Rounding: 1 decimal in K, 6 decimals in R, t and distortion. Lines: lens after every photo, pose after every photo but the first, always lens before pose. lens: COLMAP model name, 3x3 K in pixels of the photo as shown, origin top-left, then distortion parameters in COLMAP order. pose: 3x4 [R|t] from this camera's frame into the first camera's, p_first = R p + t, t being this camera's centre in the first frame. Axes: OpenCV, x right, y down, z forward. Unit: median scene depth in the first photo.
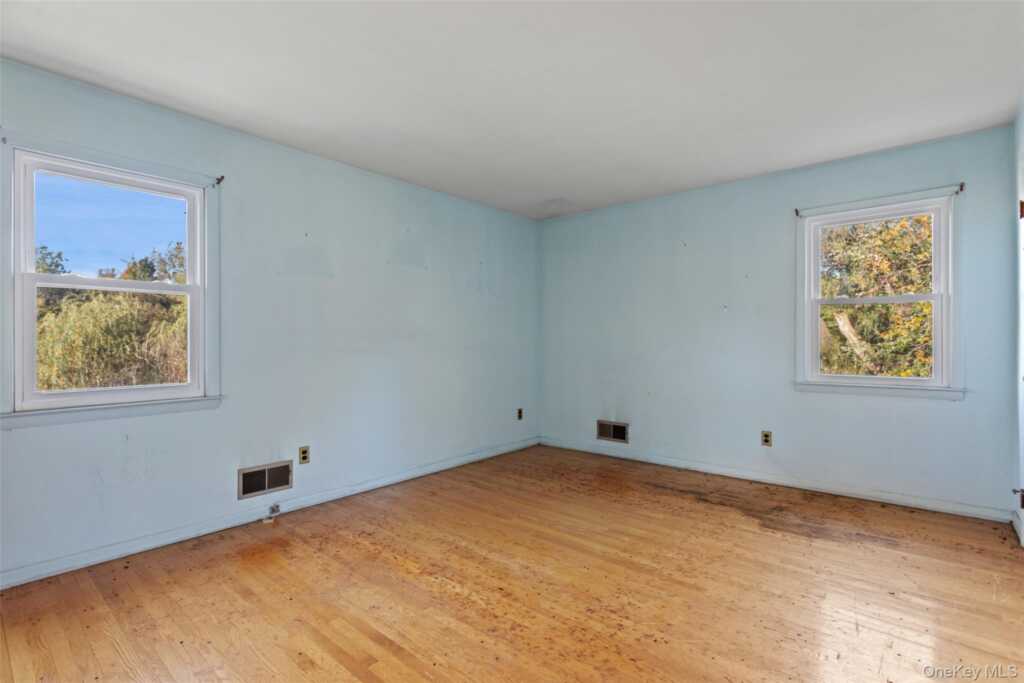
lens RADIAL K [[479.9, 0, 506.4], [0, 479.9, 337.5], [0, 0, 1]] dist [0.003821, 0.000538]
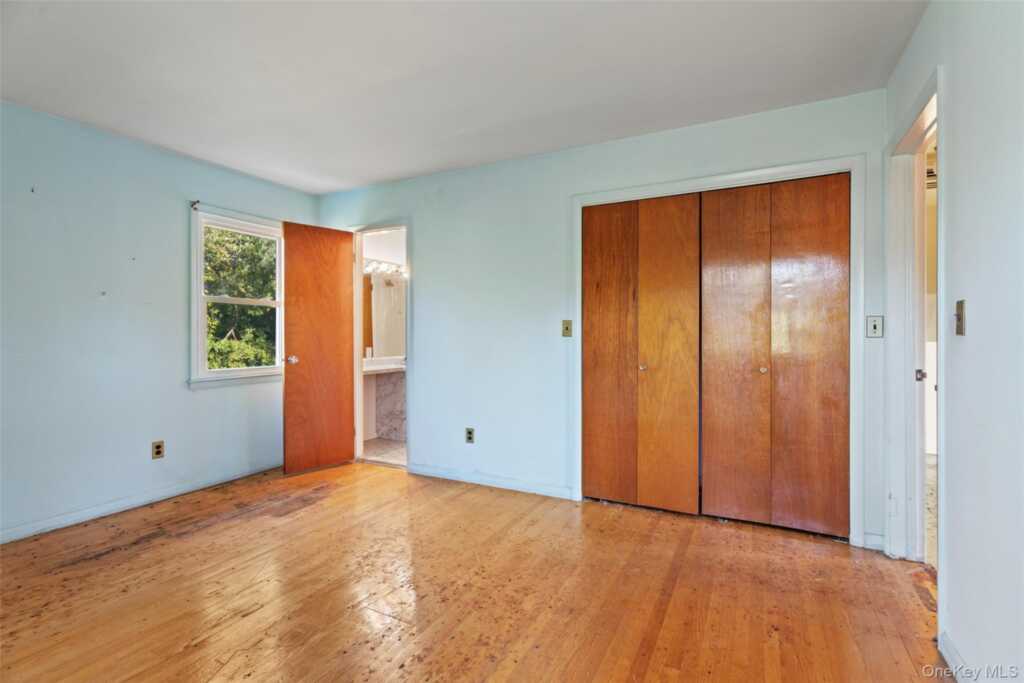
lens RADIAL K [[479.9, 0, 506.4], [0, 479.9, 337.5], [0, 0, 1]] dist [0.003821, 0.000538]
pose [[-0.221751, -0.002038, 0.975101, -0.493002], [-0.003491, 0.999993, 0.001297, 0.003199], [-0.975097, -0.003116, -0.221757, 0.634920]]
